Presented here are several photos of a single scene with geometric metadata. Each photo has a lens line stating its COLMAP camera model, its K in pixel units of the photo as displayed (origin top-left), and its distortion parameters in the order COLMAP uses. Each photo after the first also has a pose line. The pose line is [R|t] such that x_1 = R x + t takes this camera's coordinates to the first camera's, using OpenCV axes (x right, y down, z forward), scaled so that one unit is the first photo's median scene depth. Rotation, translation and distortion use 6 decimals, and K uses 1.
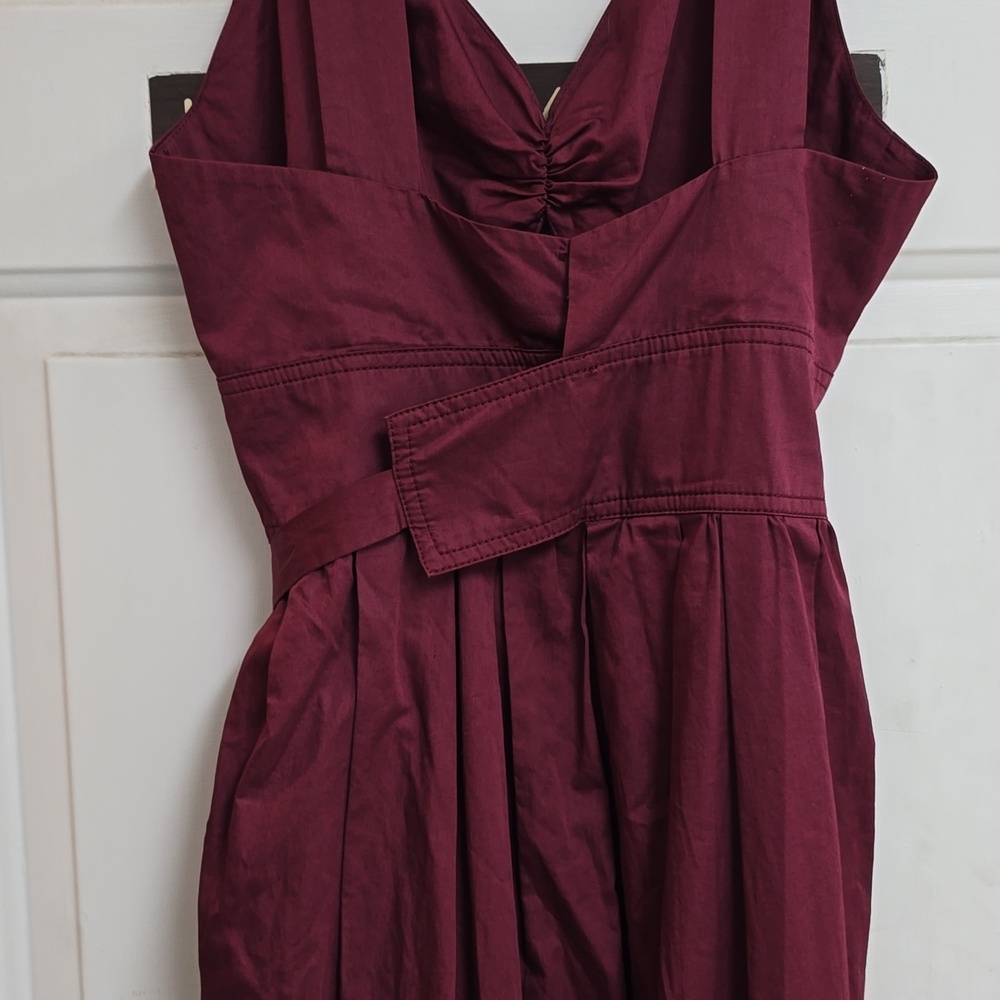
lens RADIAL K [[1453.1, 0, 500.0], [0, 1453.1, 500.0], [0, 0, 1]] dist [0.183136, -0.629968]
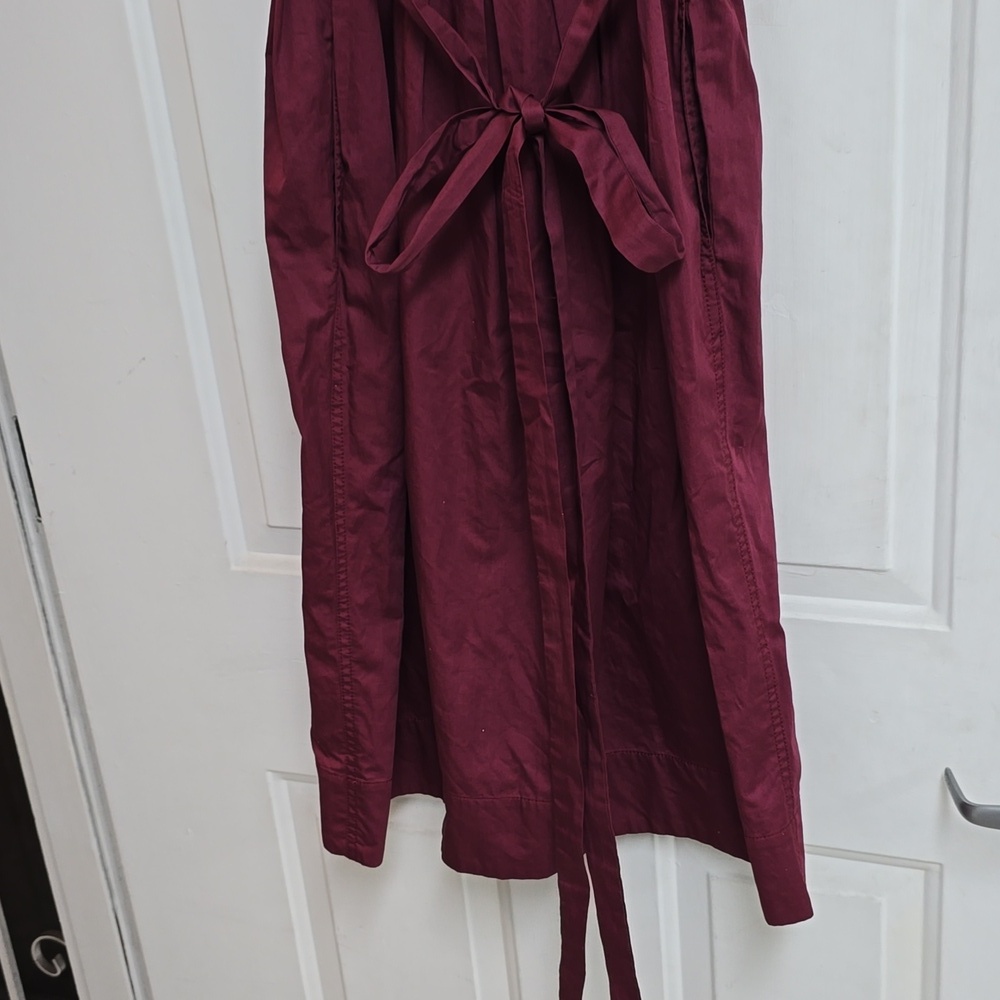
lens RADIAL K [[1453.1, 0, 500.0], [0, 1453.1, 500.0], [0, 0, 1]] dist [0.183136, -0.629968]
pose [[0.948720, 0.059386, -0.310491, 0.513244], [0.034192, 0.957157, 0.287544, 0.191651], [0.314264, -0.283415, 0.906043, -0.355483]]
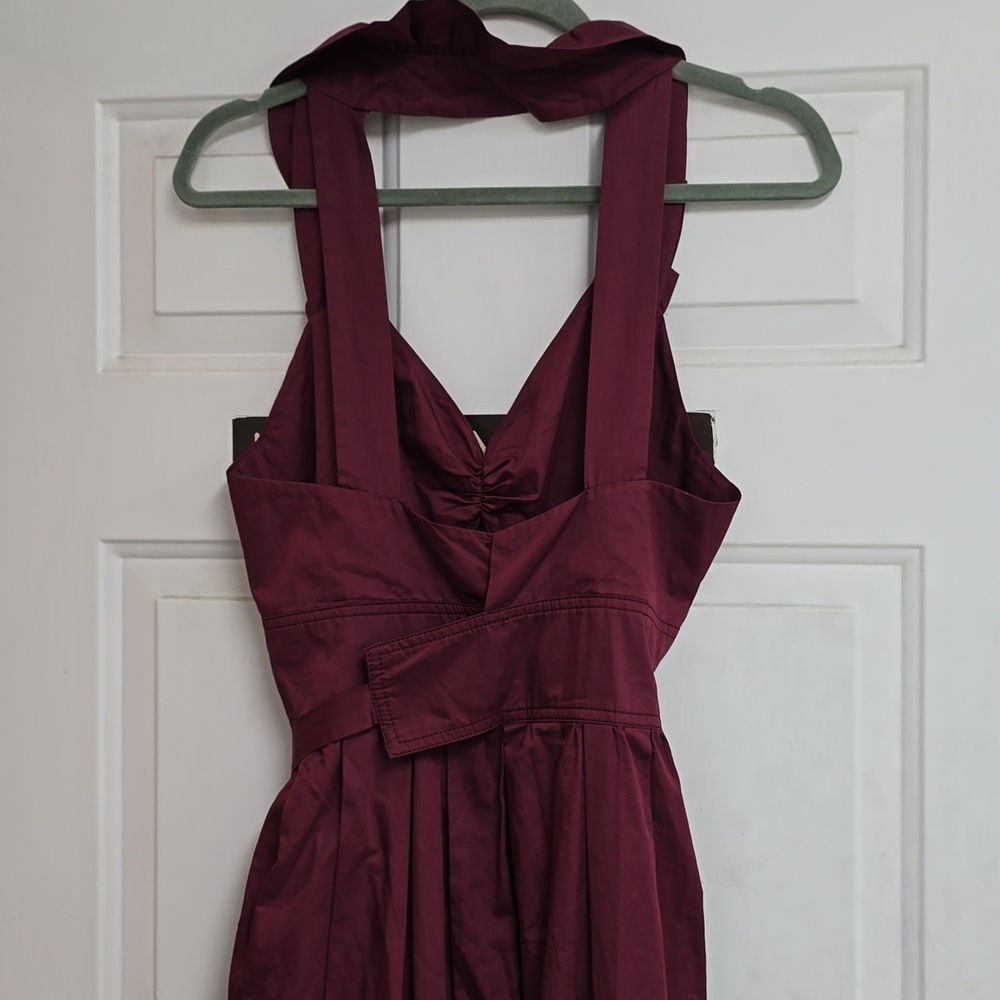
lens RADIAL K [[1453.1, 0, 500.0], [0, 1453.1, 500.0], [0, 0, 1]] dist [0.183136, -0.629968]
pose [[0.992837, 0.021574, -0.117516, 0.225682], [-0.035369, 0.992549, -0.116602, -0.037573], [0.114124, 0.119923, 0.986202, -0.472906]]
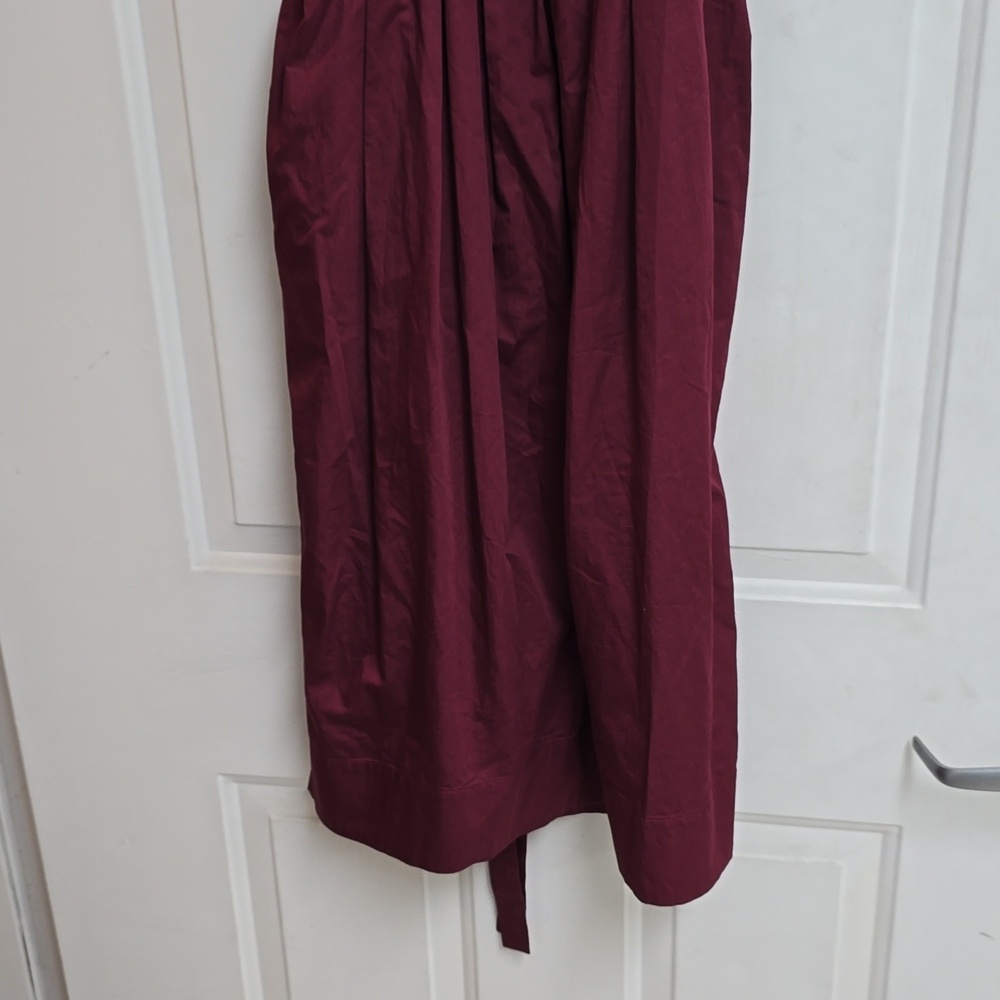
lens RADIAL K [[1453.1, 0, 500.0], [0, 1453.1, 500.0], [0, 0, 1]] dist [0.183136, -0.629968]
pose [[0.991346, 0.043676, -0.123794, 0.218289], [-0.005116, 0.955167, 0.296023, 0.179066], [0.131173, -0.292828, 0.947125, -0.442244]]
